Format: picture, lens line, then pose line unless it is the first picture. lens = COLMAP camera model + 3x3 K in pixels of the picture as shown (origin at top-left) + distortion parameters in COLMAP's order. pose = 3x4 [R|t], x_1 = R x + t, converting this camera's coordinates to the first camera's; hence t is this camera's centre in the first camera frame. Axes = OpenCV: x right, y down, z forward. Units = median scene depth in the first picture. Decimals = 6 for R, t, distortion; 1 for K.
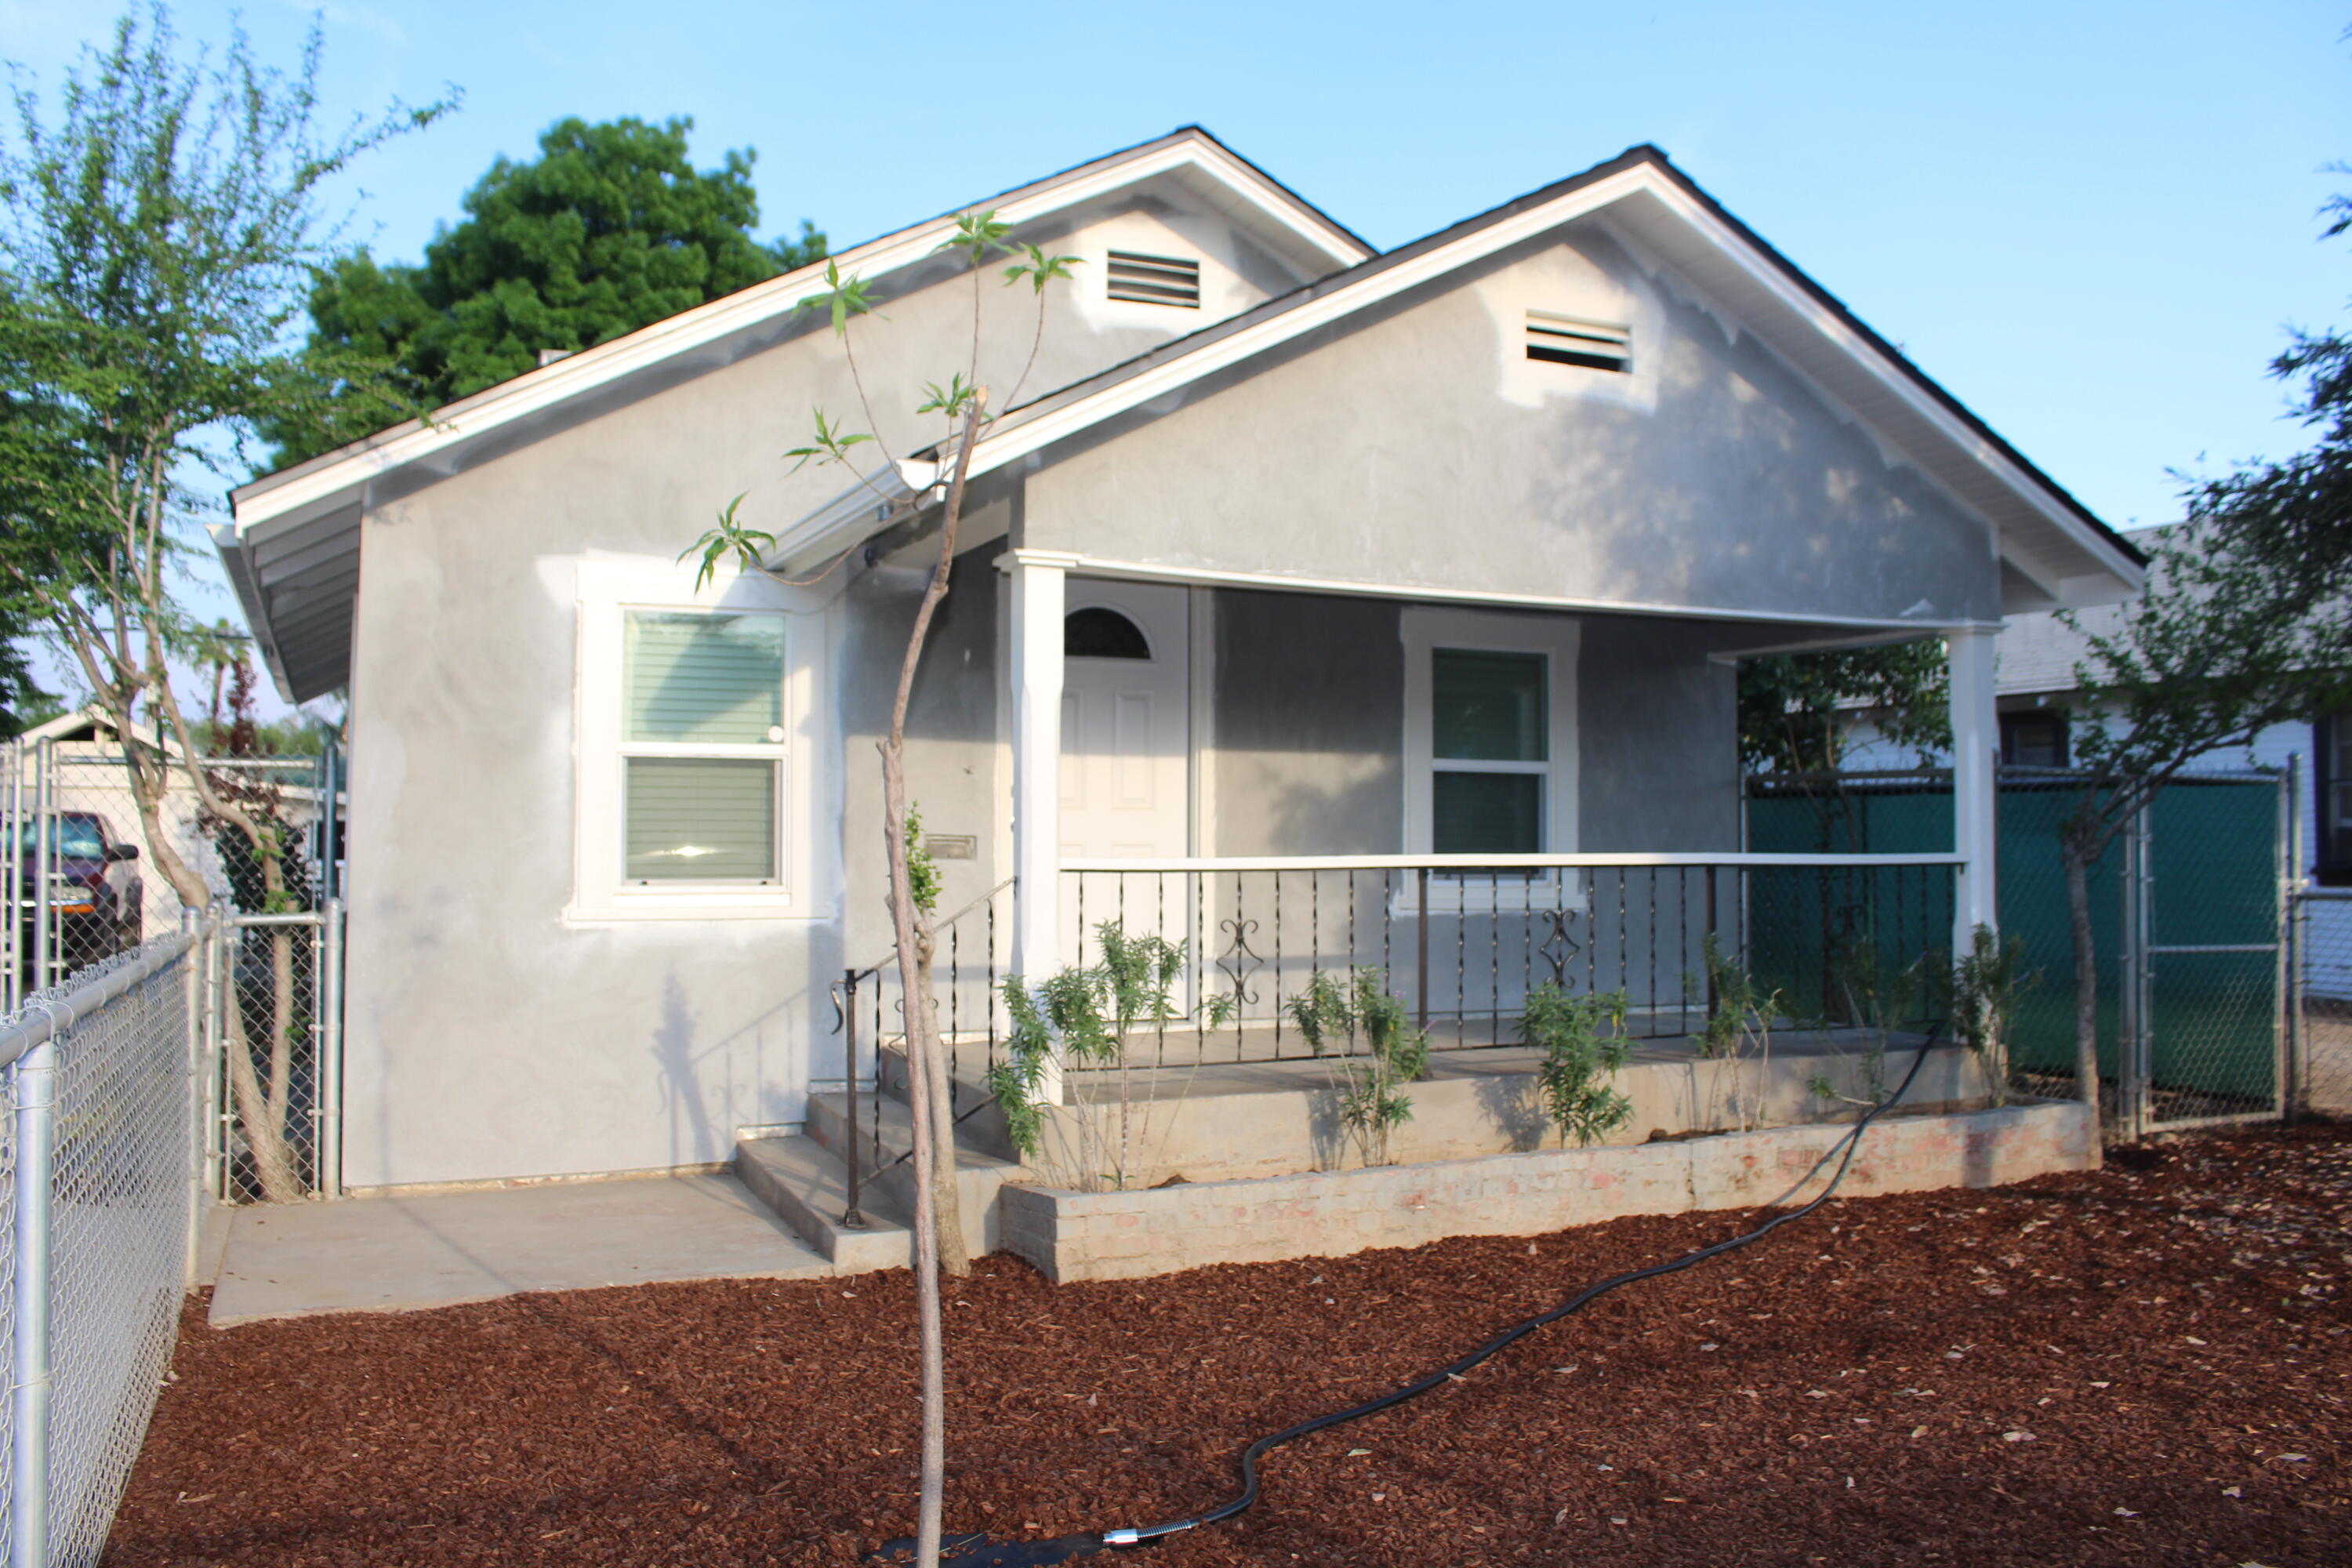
lens RADIAL K [[1939.0, 0, 1152.8], [0, 1939.0, 806.3], [0, 0, 1]] dist [-0.157305, 0.129166]
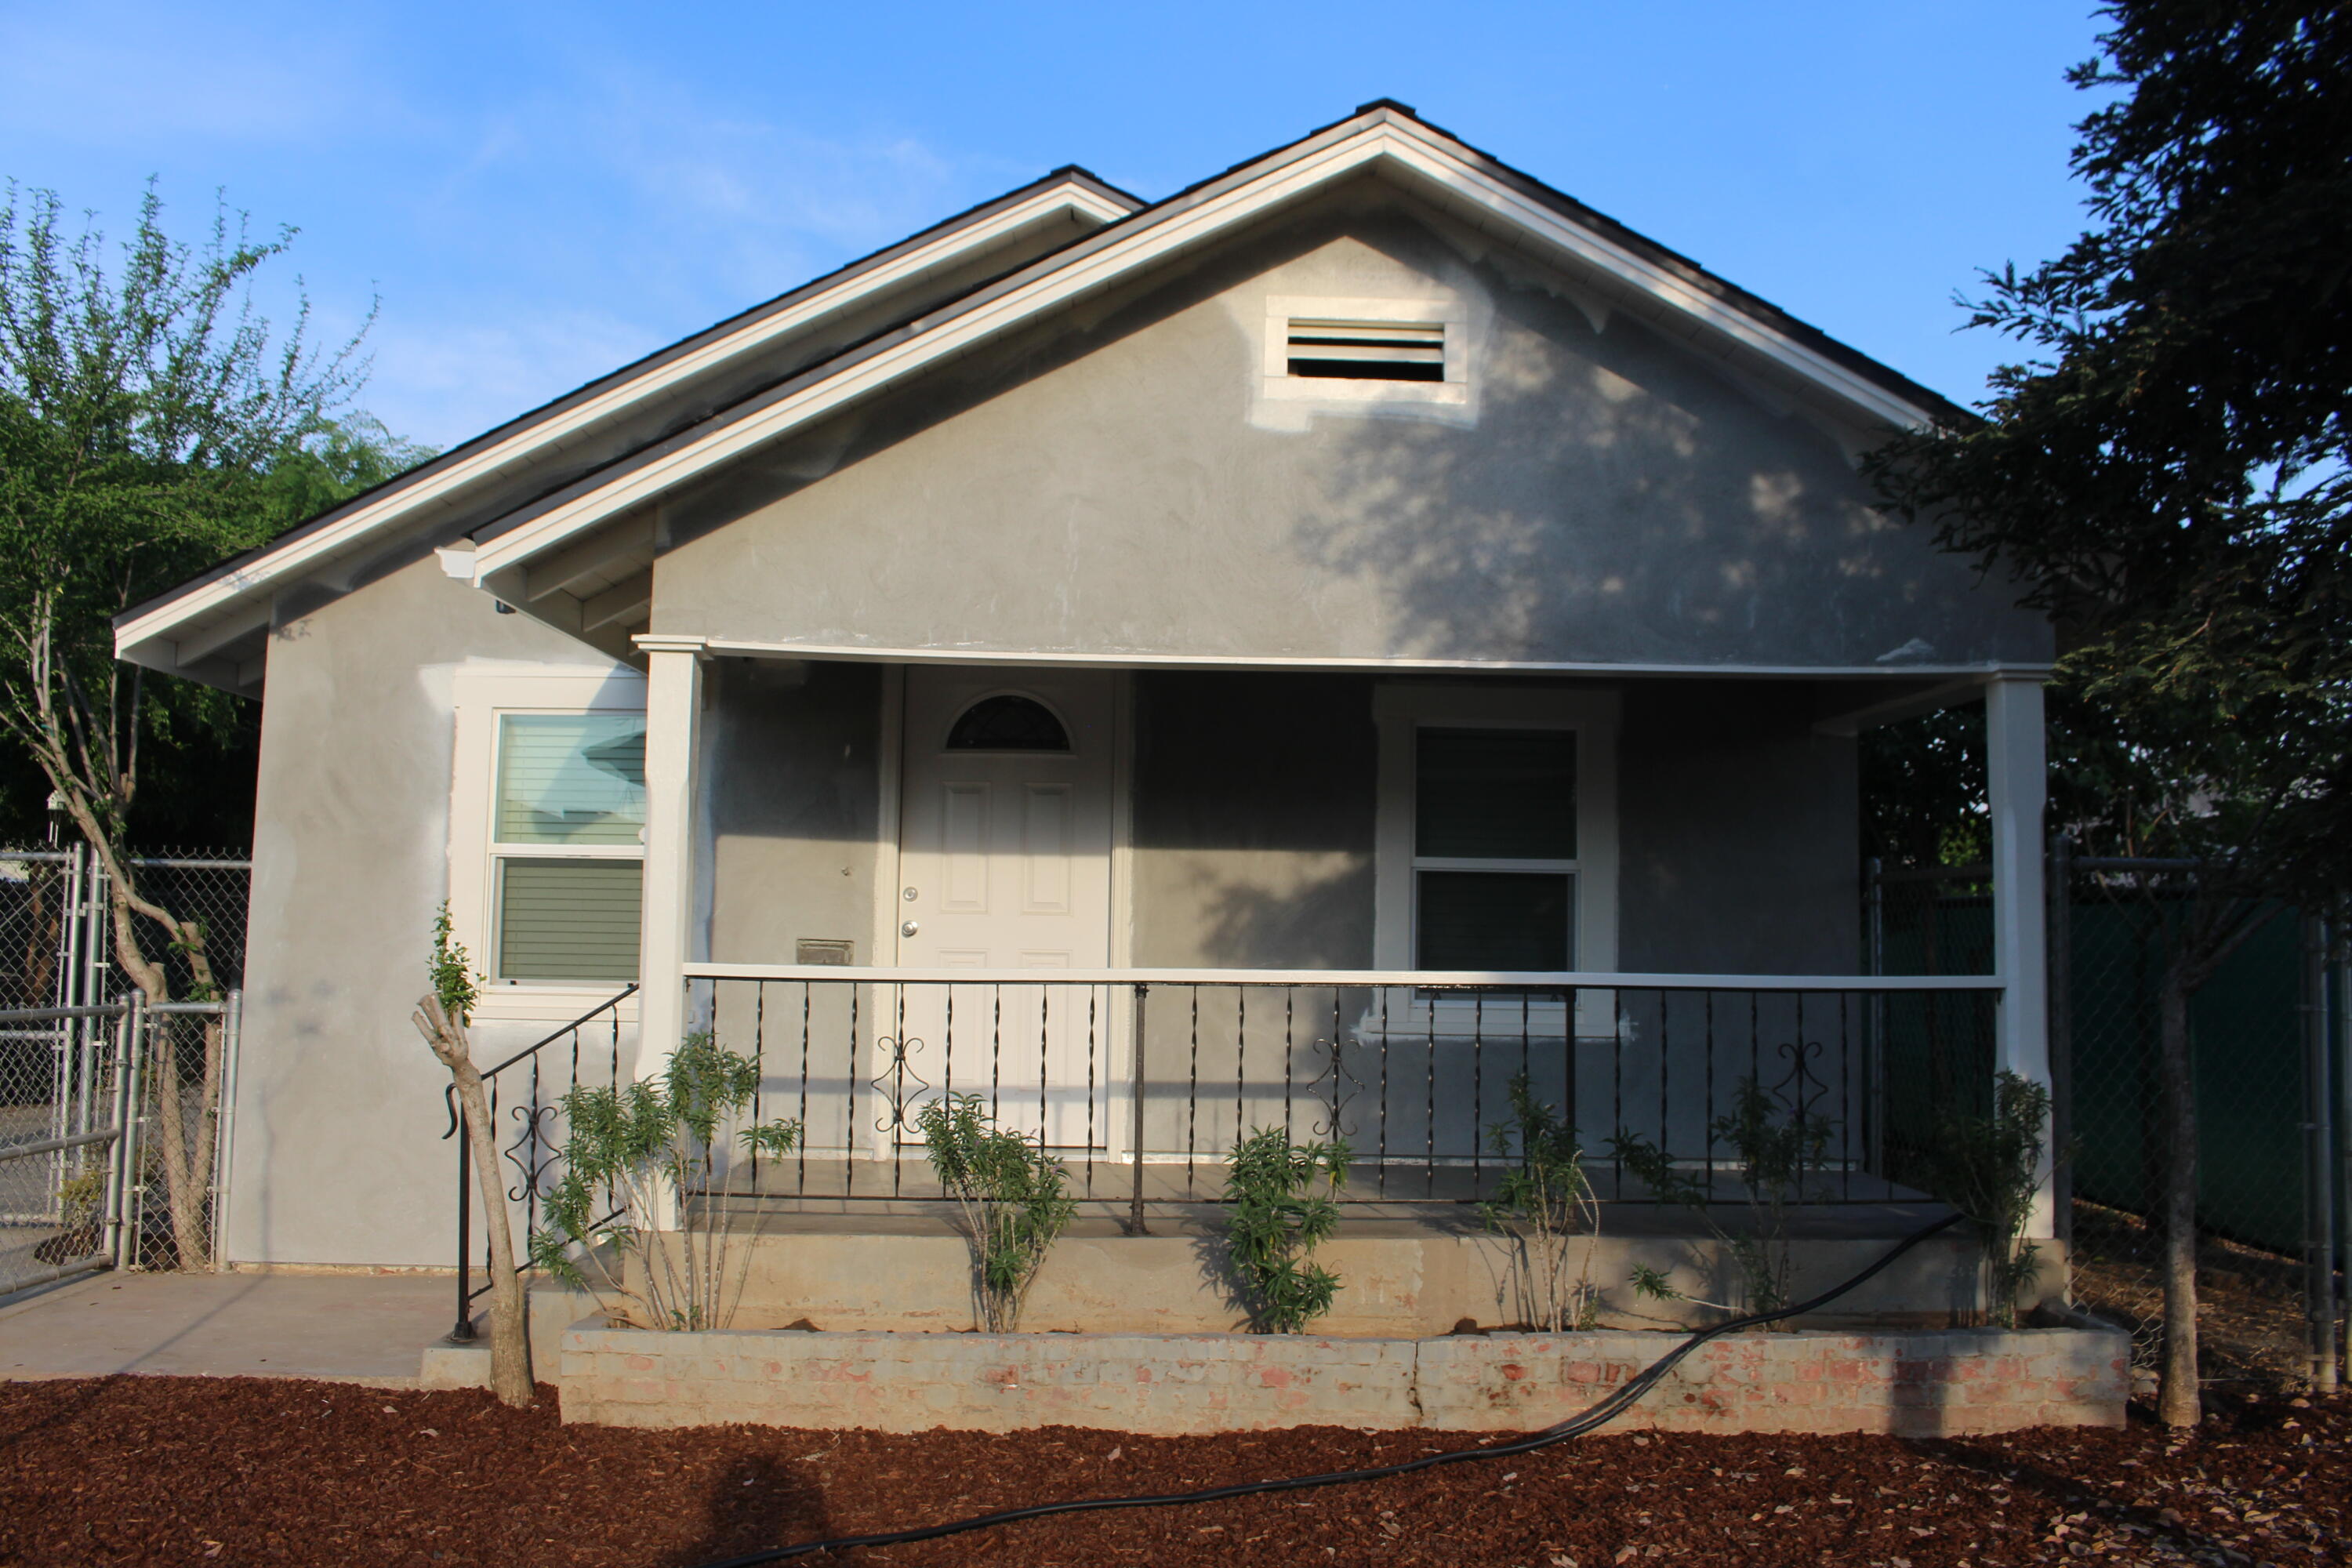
lens RADIAL K [[1939.0, 0, 1196.7], [0, 1939.0, 792.0], [0, 0, 1]] dist [-0.157305, 0.129166]
pose [[0.923353, -0.020457, -0.383408, 0.462472], [-0.004870, 0.997875, -0.064971, 0.003153], [0.383922, 0.061859, 0.921291, 0.211608]]
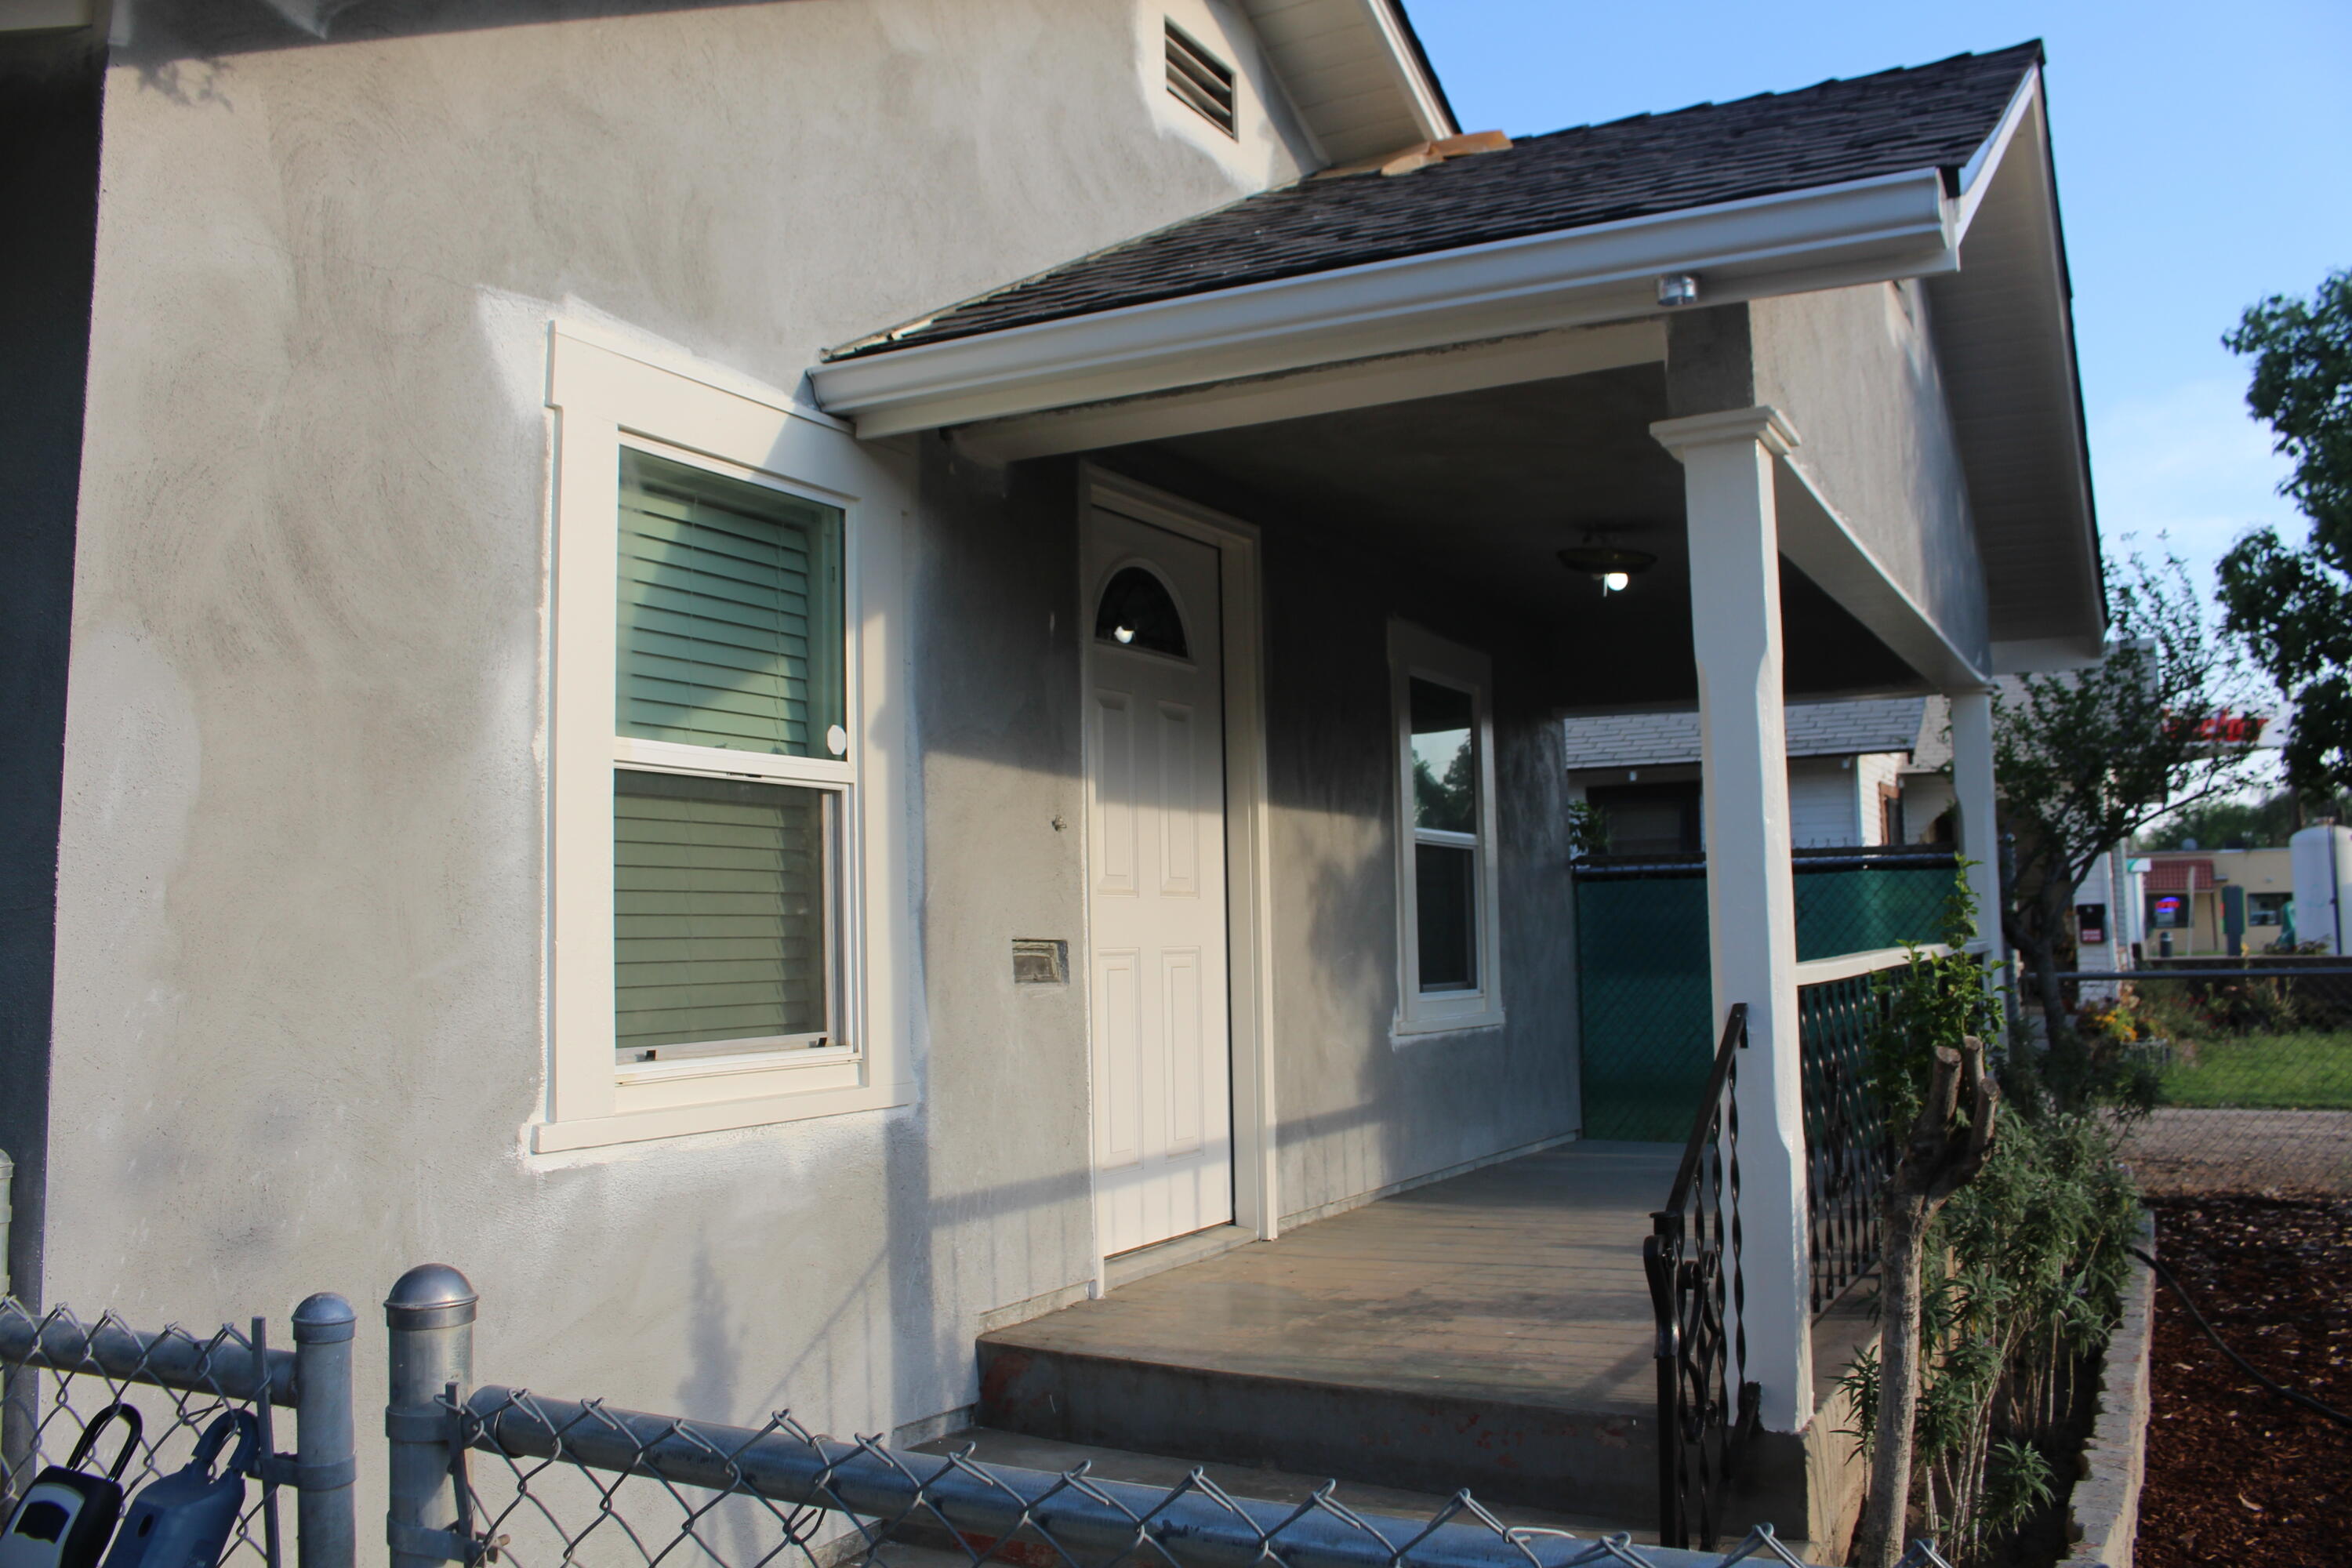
lens RADIAL K [[1939.0, 0, 1185.2], [0, 1939.0, 772.0], [0, 0, 1]] dist [-0.157305, 0.129166]
pose [[0.784203, 0.036963, 0.619403, -0.452806], [0.009491, 0.997393, -0.071536, 0.007421], [-0.620432, 0.061977, 0.781807, 0.580628]]
